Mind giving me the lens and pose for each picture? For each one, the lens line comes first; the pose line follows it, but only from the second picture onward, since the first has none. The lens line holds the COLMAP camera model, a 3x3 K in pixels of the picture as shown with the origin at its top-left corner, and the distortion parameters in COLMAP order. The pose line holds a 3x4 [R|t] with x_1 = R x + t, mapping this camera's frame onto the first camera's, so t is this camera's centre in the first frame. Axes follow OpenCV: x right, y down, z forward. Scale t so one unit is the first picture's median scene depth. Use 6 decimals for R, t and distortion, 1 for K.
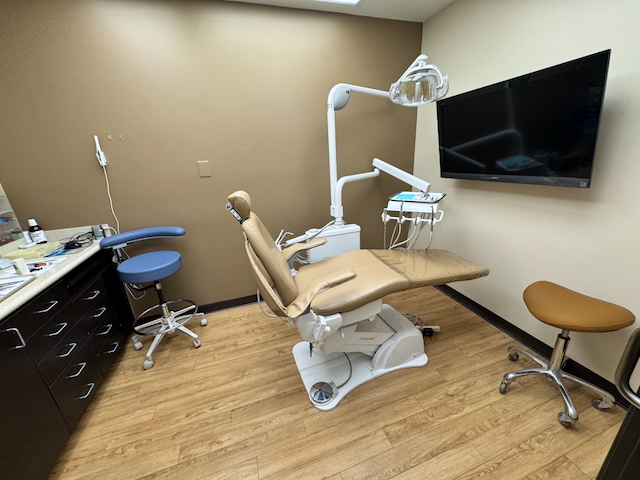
lens RADIAL K [[254.5, 0, 327.6], [0, 254.5, 240.9], [0, 0, 1]] dist [-0.001970, 0.000683]
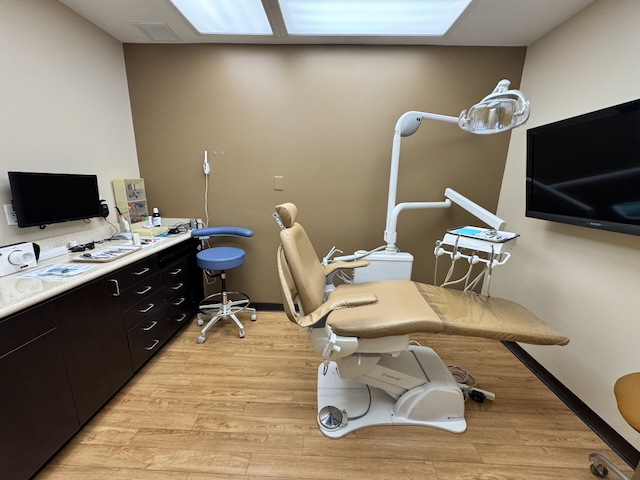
lens RADIAL K [[254.5, 0, 320.7], [0, 254.5, 241.3], [0, 0, 1]] dist [-0.001970, 0.000683]
pose [[0.934068, 0.156260, -0.321091, 0.118267], [-0.183907, 0.981263, -0.057462, 0.005453], [0.306095, 0.112724, 0.945304, 0.005143]]
